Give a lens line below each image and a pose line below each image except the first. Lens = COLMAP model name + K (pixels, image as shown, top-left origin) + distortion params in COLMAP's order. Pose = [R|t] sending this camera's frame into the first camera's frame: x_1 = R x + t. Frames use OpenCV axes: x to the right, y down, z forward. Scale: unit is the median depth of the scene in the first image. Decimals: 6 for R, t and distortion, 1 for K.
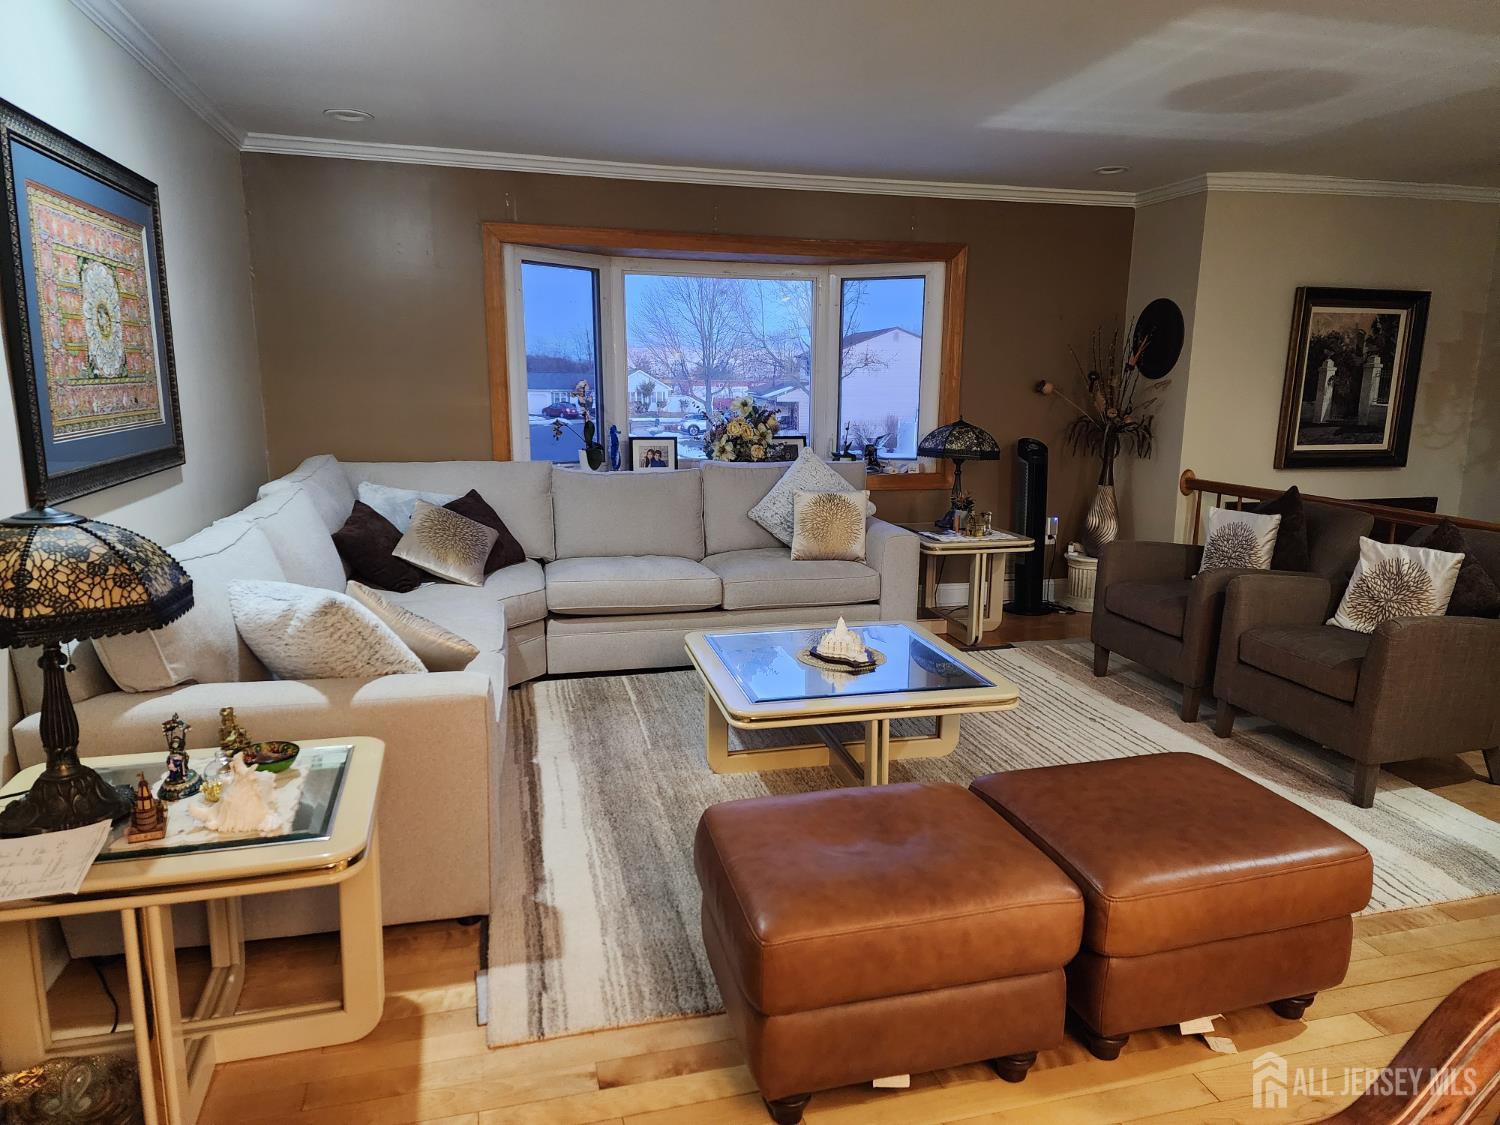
lens RADIAL K [[1001.7, 0, 751.7], [0, 1001.7, 563.8], [0, 0, 1]] dist [0.004382, 0.000081]
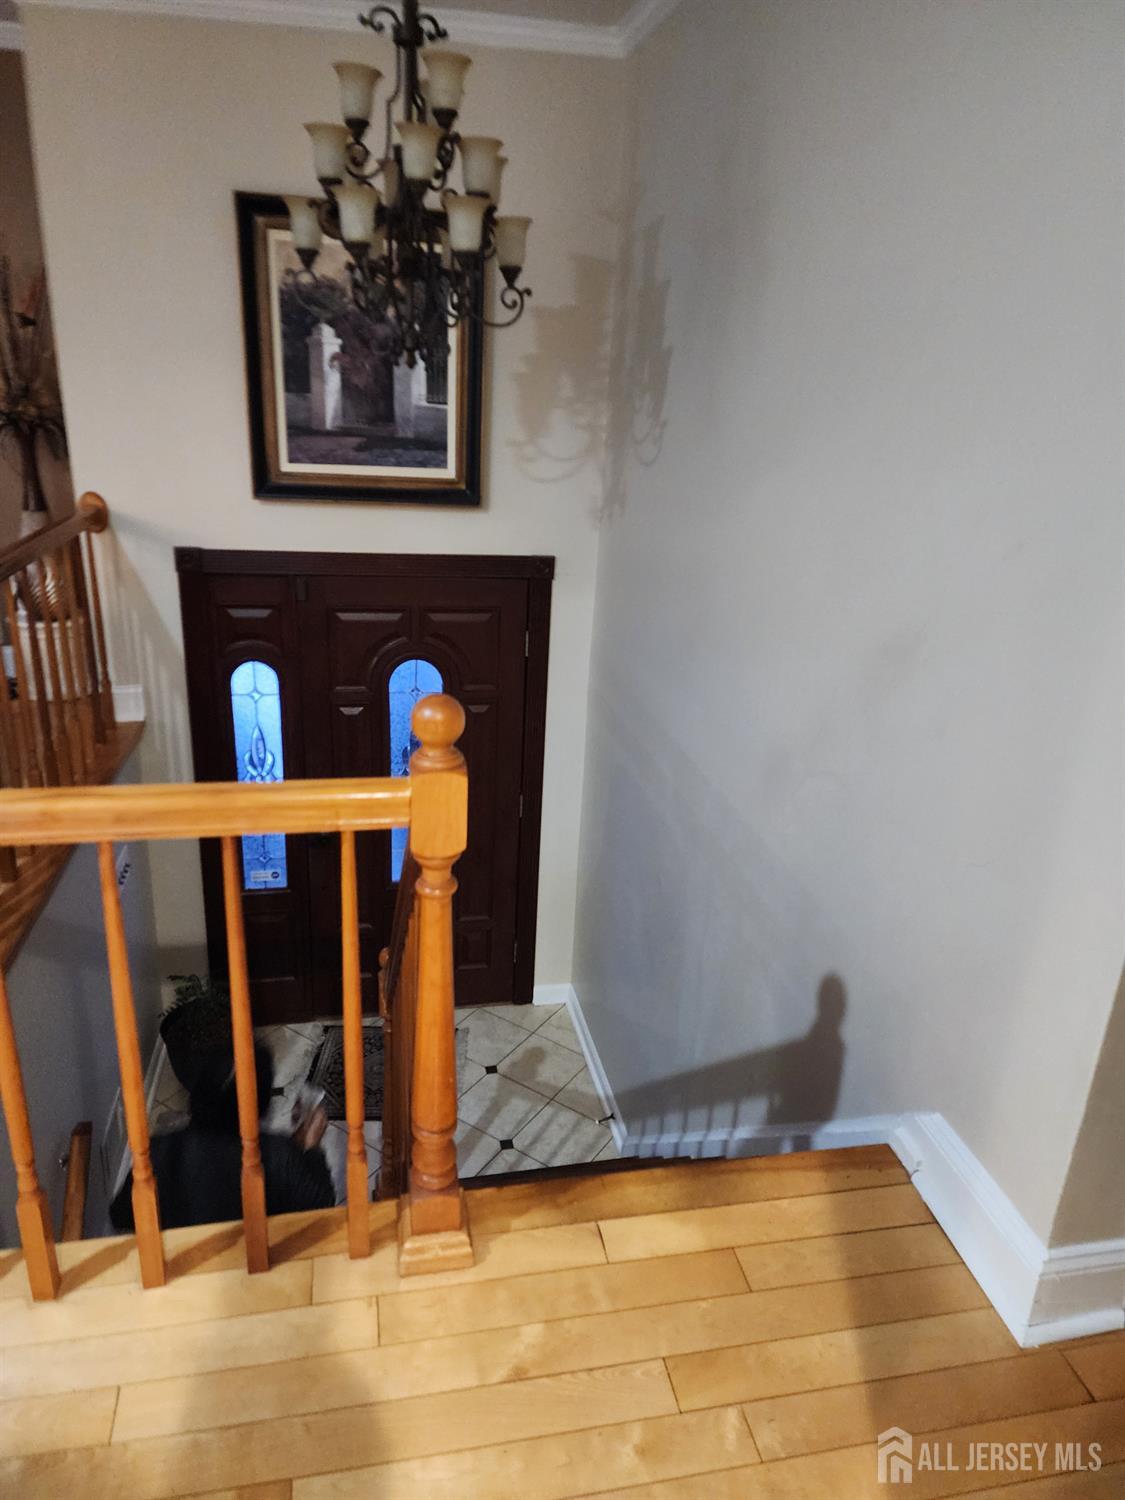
lens RADIAL K [[1001.7, 0, 562.8], [0, 1001.7, 748.5], [0, 0, 1]] dist [0.004382, 0.000081]
pose [[0.997381, 0.059370, -0.041303, 0.750223], [-0.052030, 0.985677, 0.160415, -0.049775], [0.050235, -0.157845, 0.986185, 0.339809]]
